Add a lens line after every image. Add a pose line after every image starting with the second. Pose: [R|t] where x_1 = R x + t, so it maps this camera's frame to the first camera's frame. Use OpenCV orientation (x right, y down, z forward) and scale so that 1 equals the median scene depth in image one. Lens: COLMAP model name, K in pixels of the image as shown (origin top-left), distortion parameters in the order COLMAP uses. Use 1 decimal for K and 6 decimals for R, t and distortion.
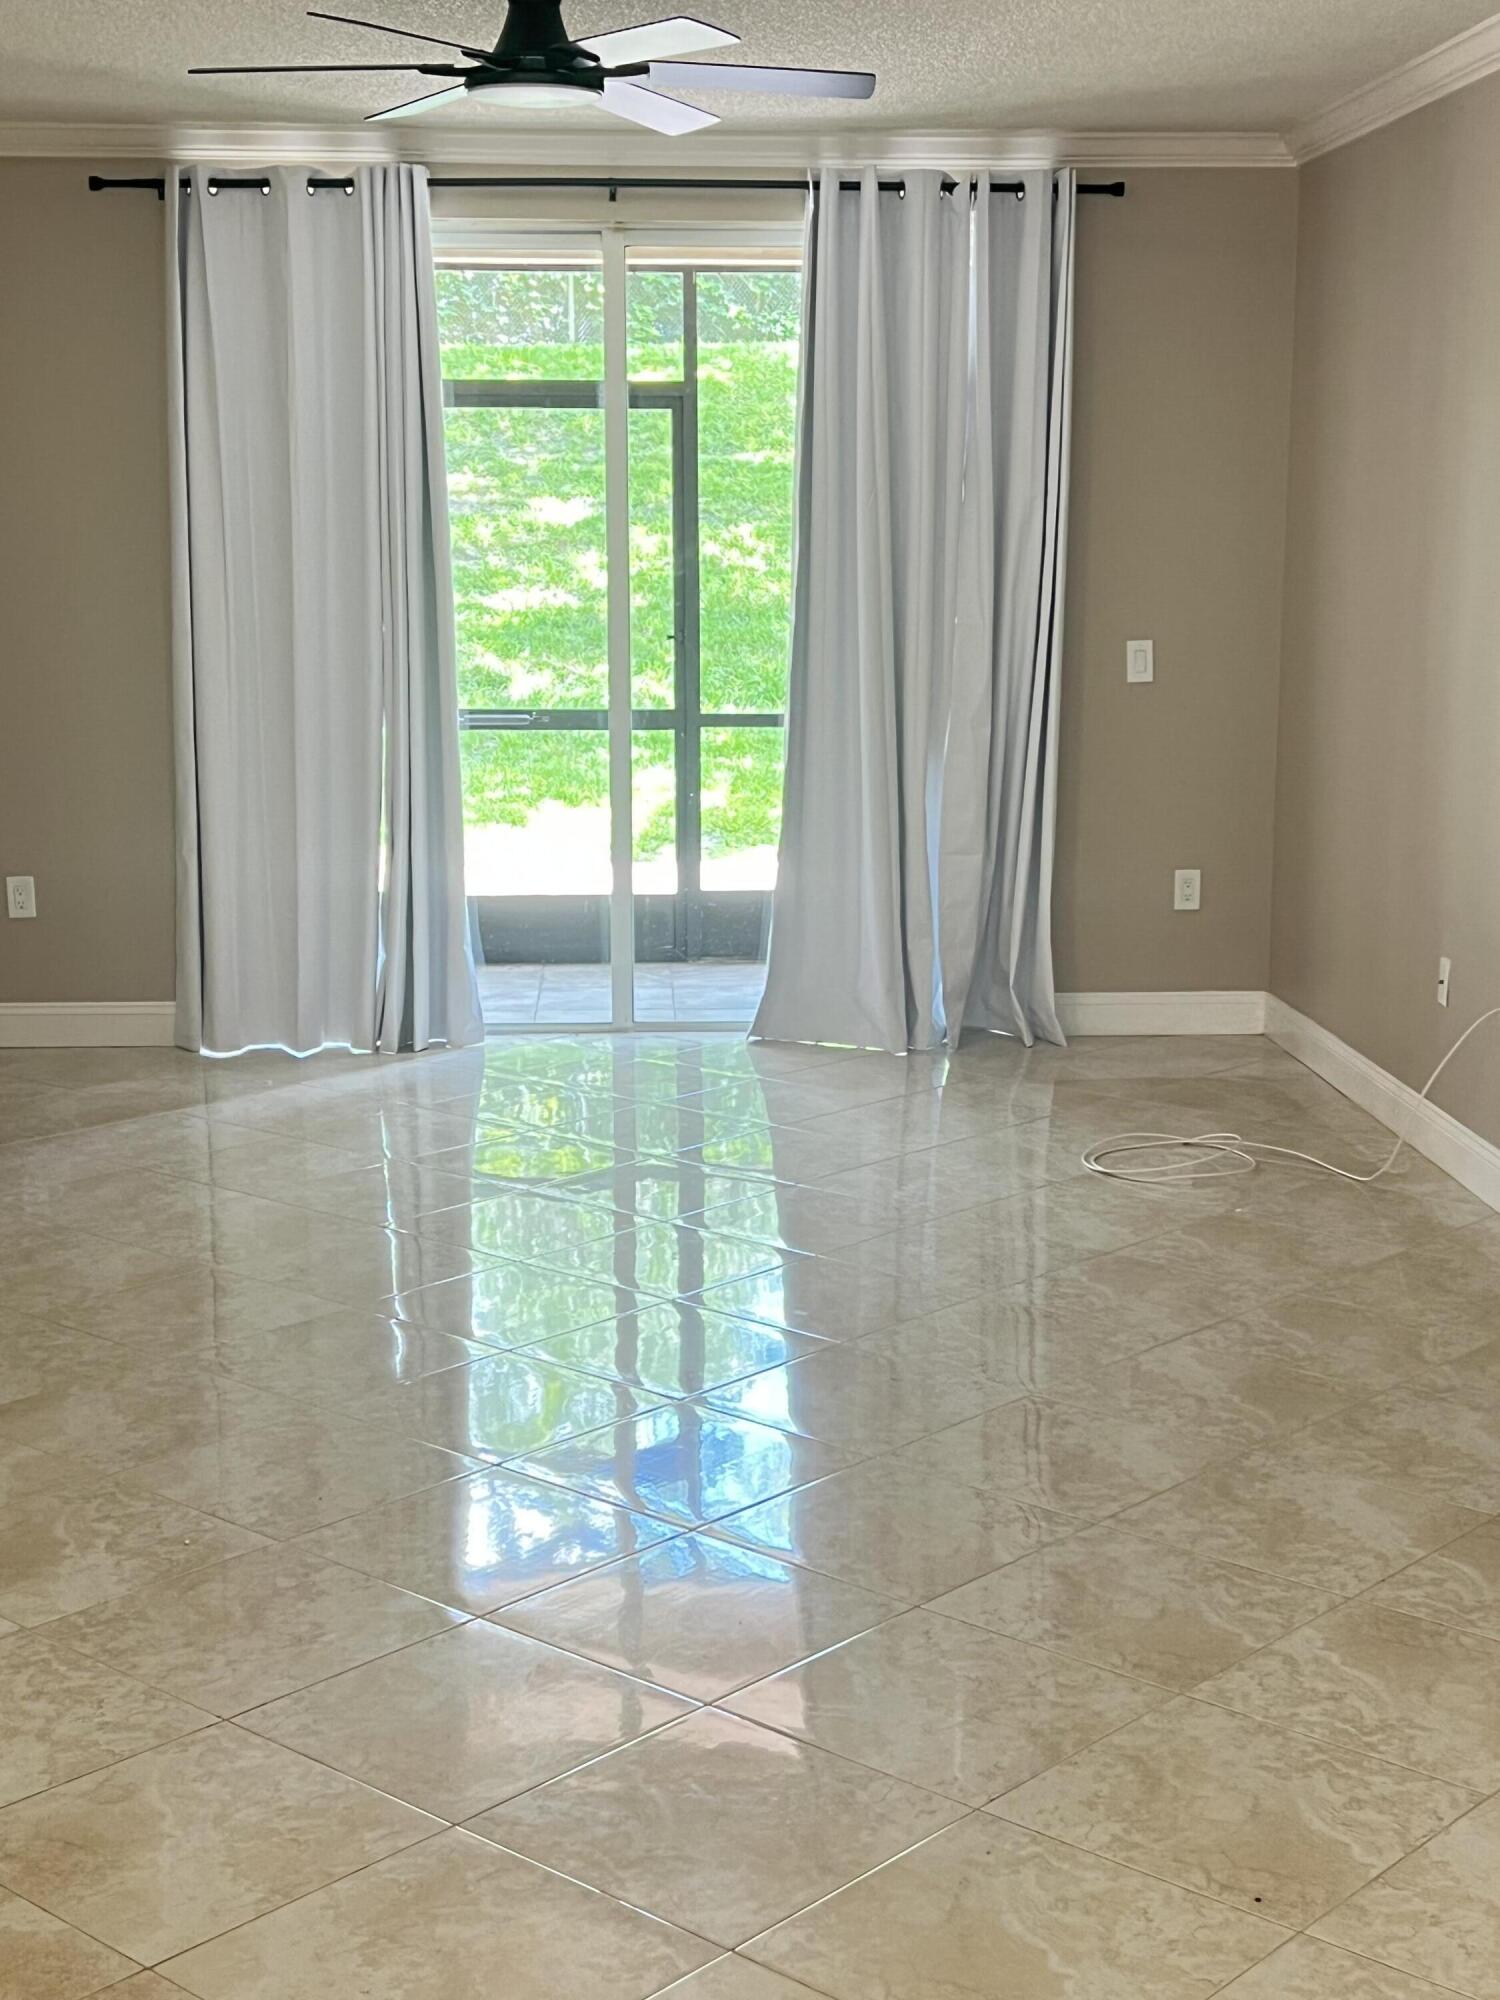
lens RADIAL K [[2757.4, 0, 750.1], [0, 2757.4, 1005.1], [0, 0, 1]] dist [0.046235, 0.000000]
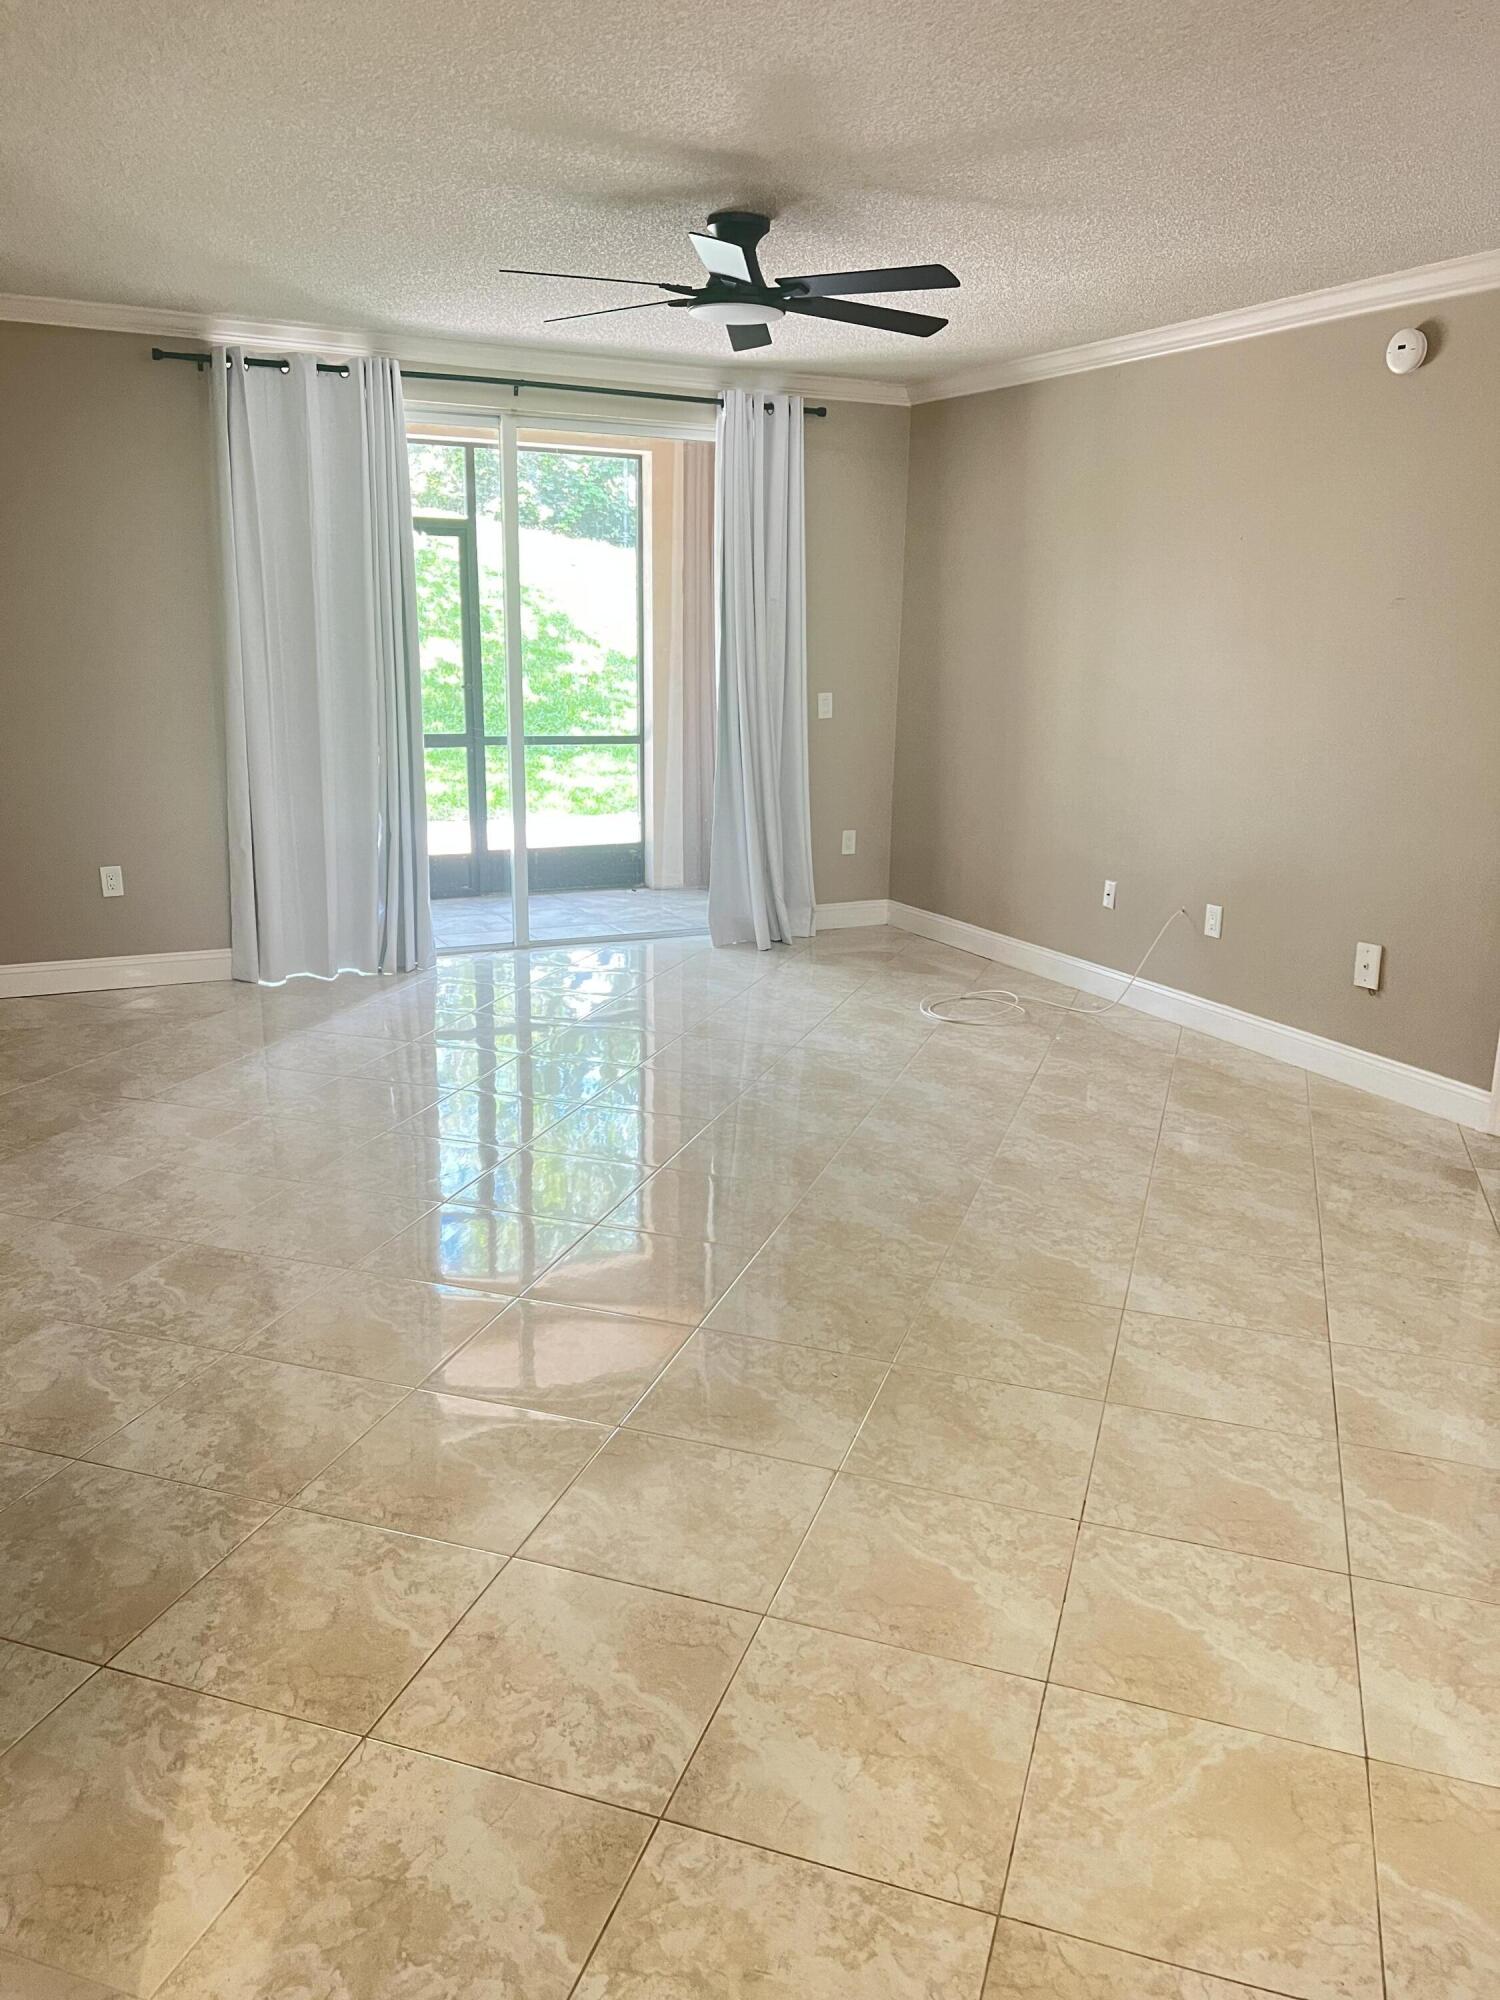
lens RADIAL K [[1500.7, 0, 752.6], [0, 1500.7, 1001.8], [0, 0, 1]] dist [0.064148, -0.078208]
pose [[0.918147, -0.082556, 0.387545, -0.276422], [0.050515, 0.994462, 0.092165, -0.033946], [-0.393008, -0.065044, 0.917232, 0.178597]]
